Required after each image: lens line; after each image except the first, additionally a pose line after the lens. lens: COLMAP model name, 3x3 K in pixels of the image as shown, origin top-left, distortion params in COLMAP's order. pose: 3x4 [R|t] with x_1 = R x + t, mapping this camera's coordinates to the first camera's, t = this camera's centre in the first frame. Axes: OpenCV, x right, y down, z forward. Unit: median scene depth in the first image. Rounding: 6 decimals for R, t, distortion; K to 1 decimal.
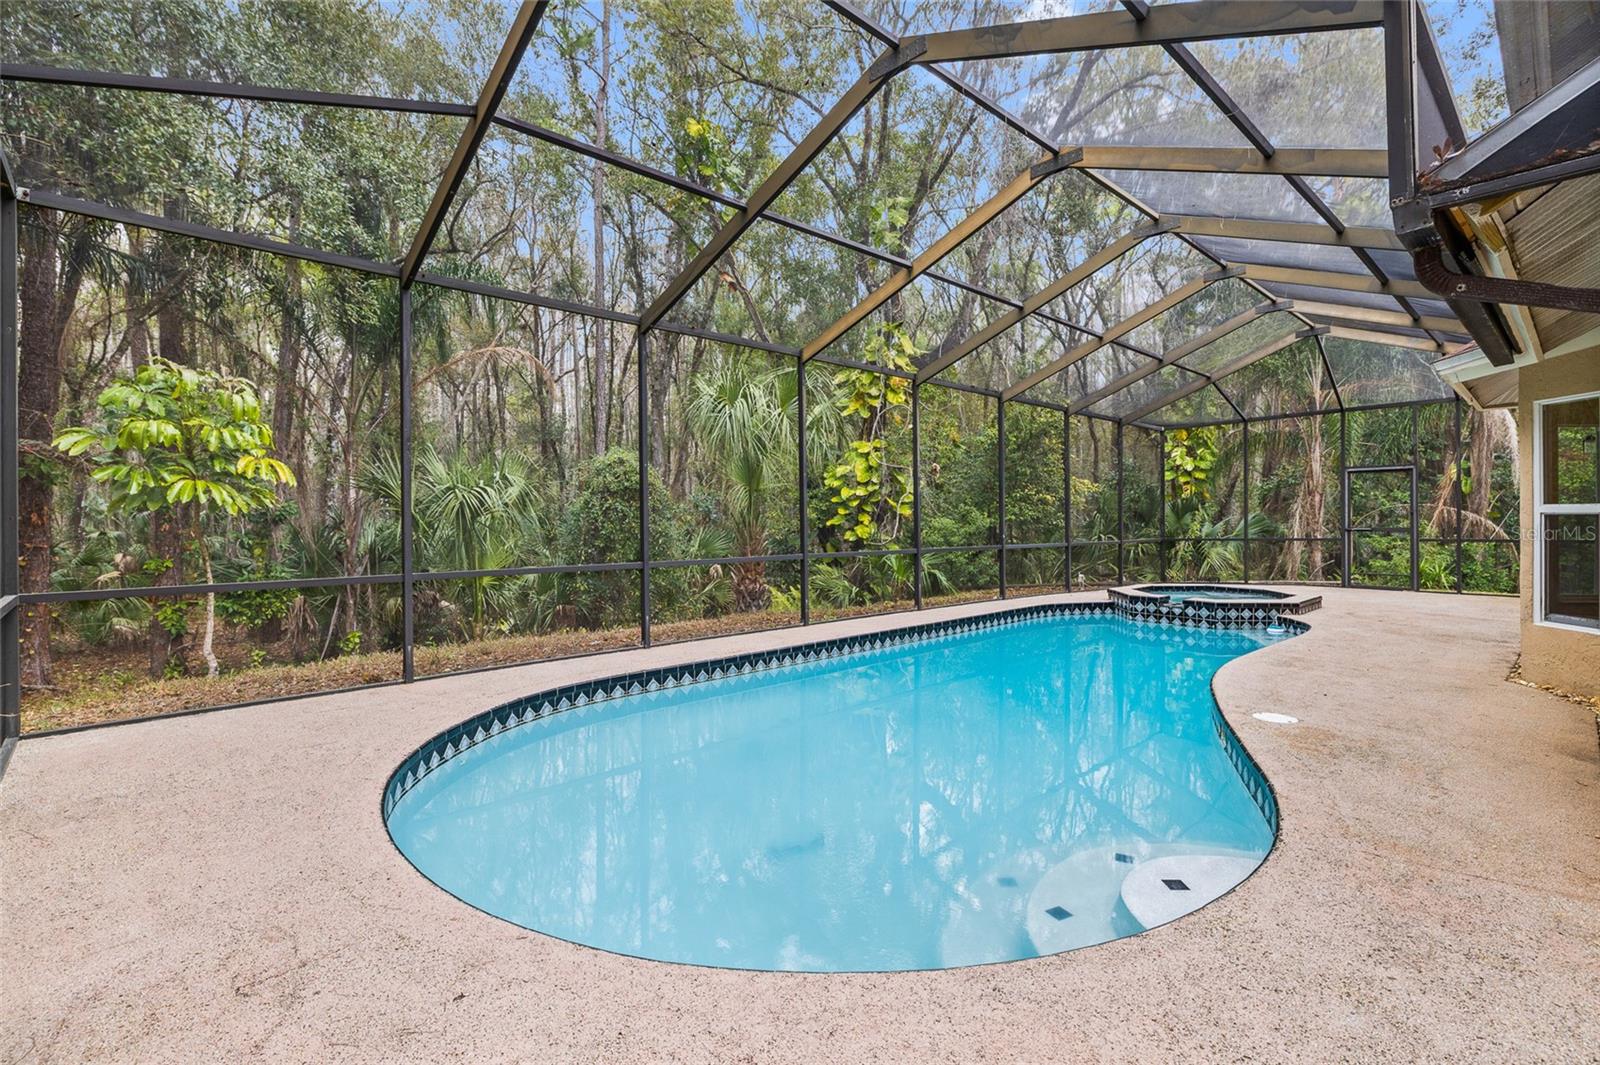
lens RADIAL K [[746.6, 0, 800.4], [0, 746.6, 512.3], [0, 0, 1]] dist [-0.003586, 0.000124]
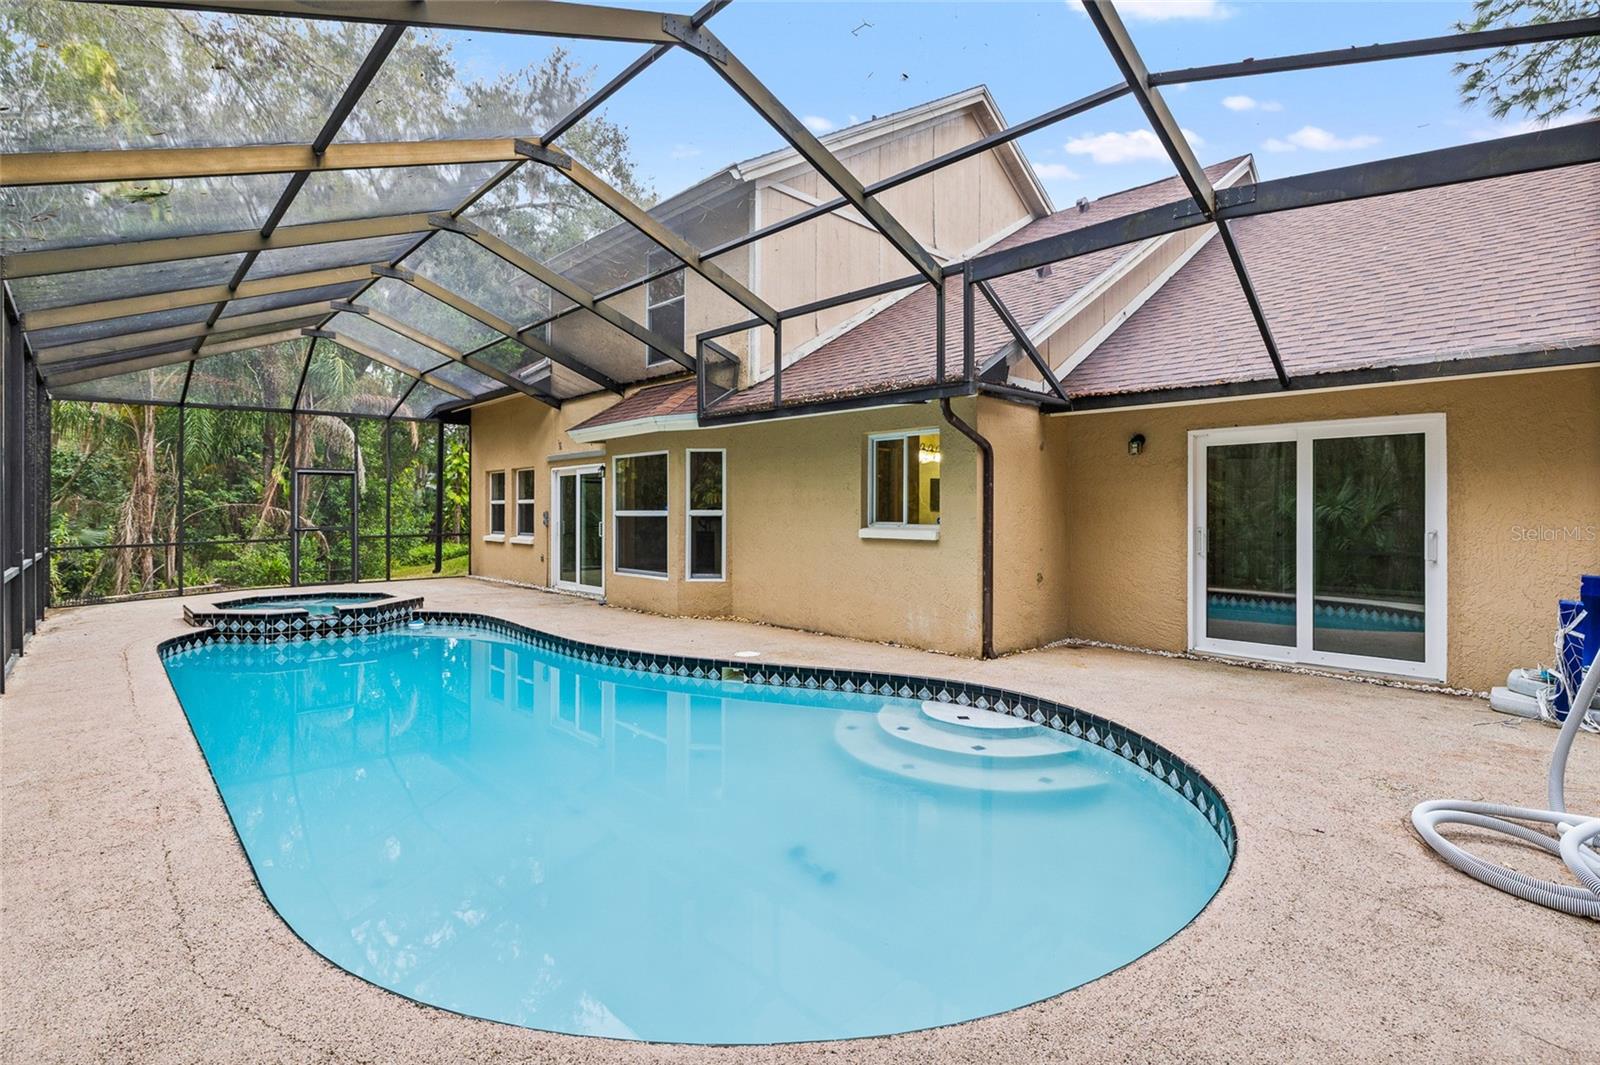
lens RADIAL K [[746.6, 0, 800.4], [0, 746.6, 512.3], [0, 0, 1]] dist [-0.003586, 0.000124]
pose [[-0.020976, -0.000005, 0.999780, -0.429517], [-0.002710, 0.999996, -0.000051, -0.004456], [-0.999776, -0.002711, -0.020976, 0.456122]]
